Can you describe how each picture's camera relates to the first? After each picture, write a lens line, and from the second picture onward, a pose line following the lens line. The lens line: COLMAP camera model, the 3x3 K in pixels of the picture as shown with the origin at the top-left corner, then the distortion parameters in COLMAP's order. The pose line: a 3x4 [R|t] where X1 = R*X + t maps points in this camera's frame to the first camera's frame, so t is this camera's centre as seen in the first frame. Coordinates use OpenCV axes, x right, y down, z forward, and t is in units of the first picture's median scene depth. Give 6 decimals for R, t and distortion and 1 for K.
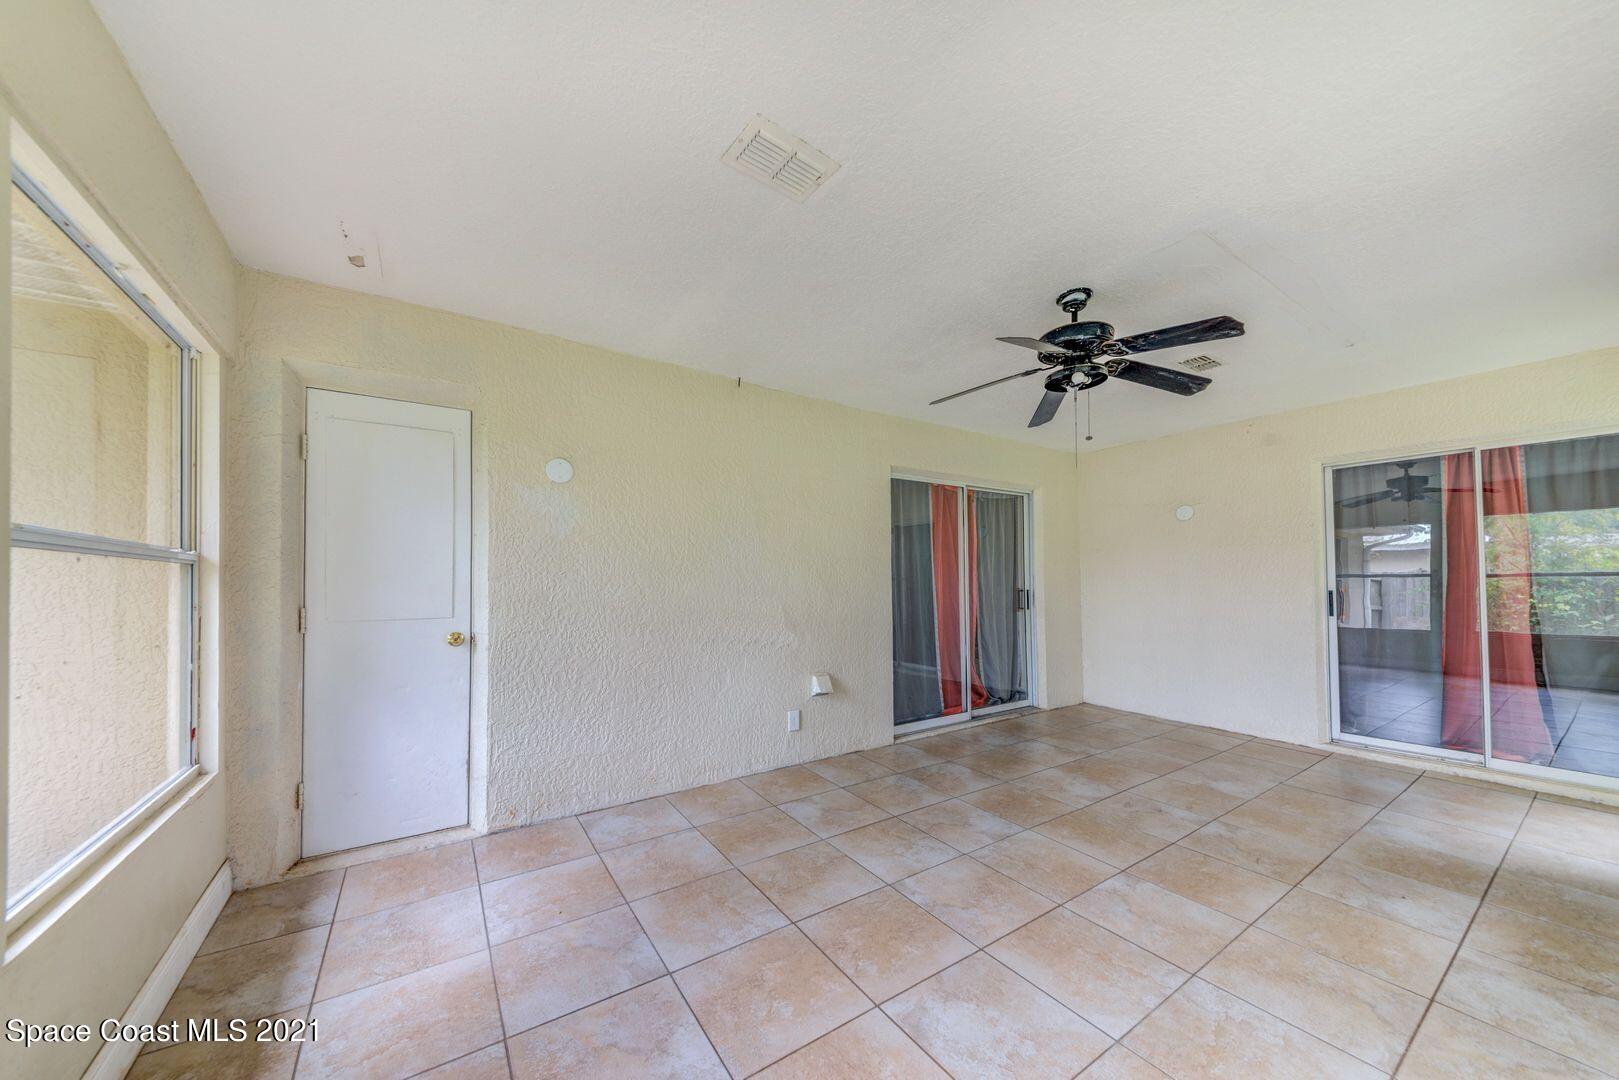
lens RADIAL K [[563.3, 0, 810.8], [0, 563.3, 566.3], [0, 0, 1]] dist [0.007800, -0.000228]
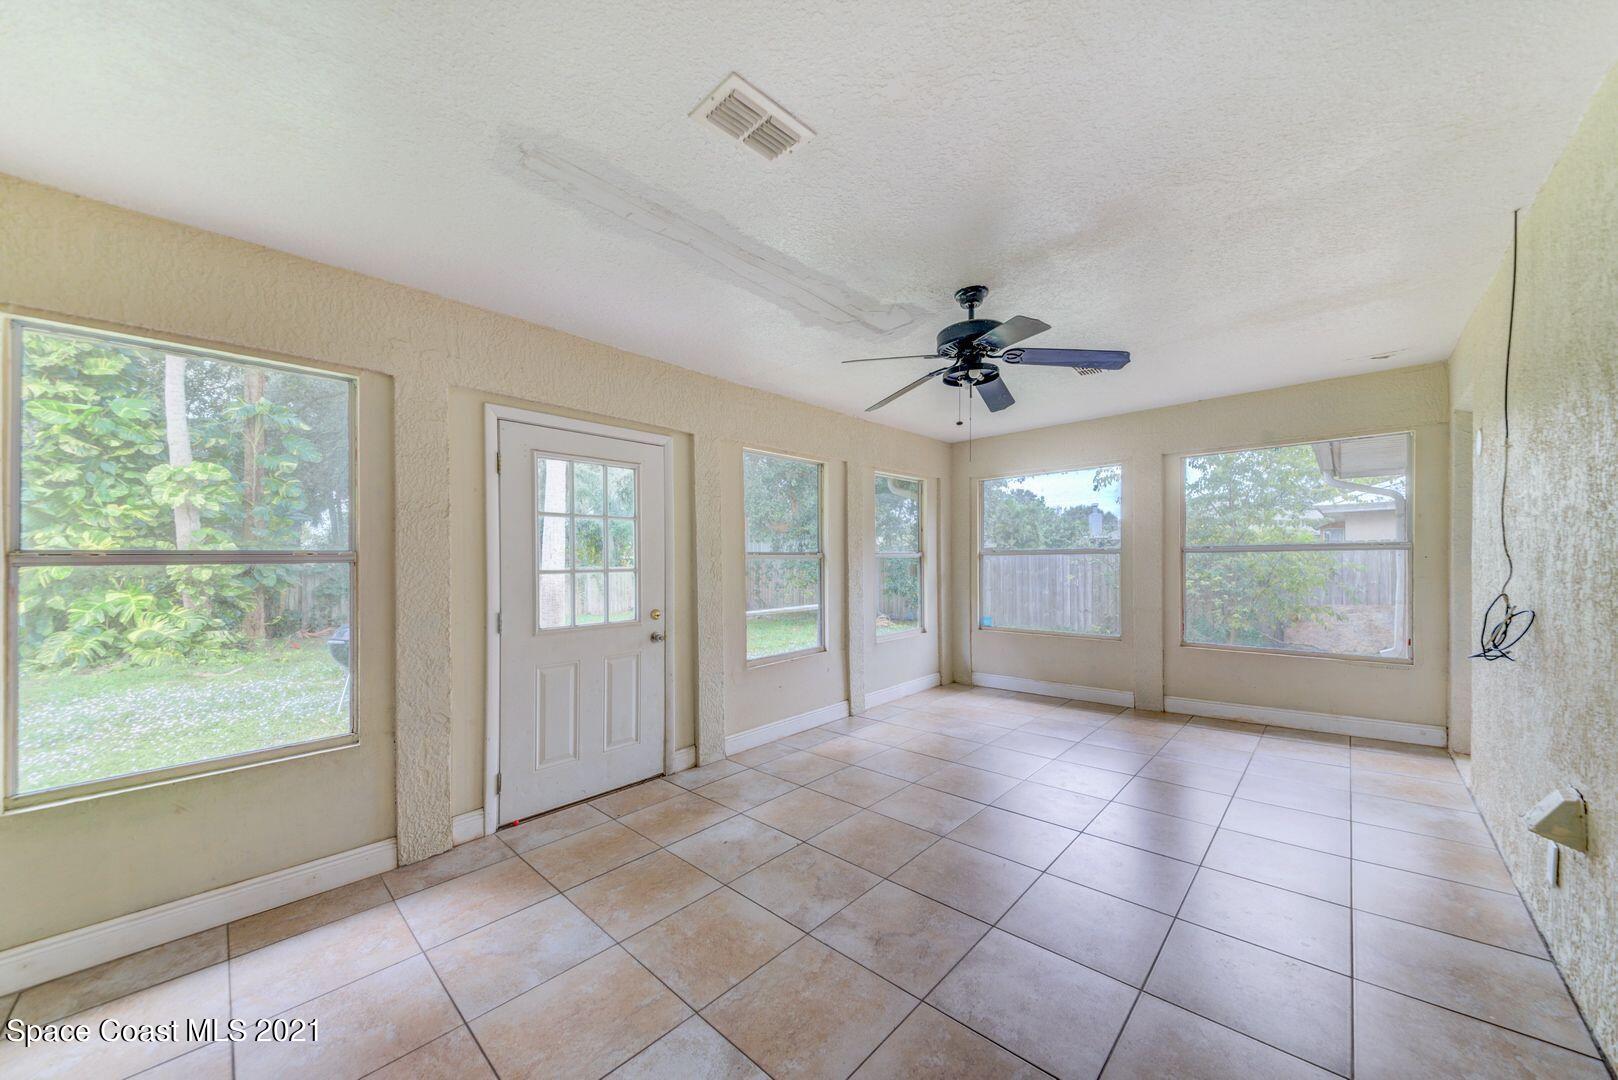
lens RADIAL K [[562.9, 0, 810.3], [0, 562.9, 566.3], [0, 0, 1]] dist [0.007800, -0.000228]
pose [[-0.974533, 0.017957, -0.223526, 0.992131], [0.021431, 0.999684, -0.013125, 0.028111], [0.223219, -0.017581, -0.974610, 1.929453]]
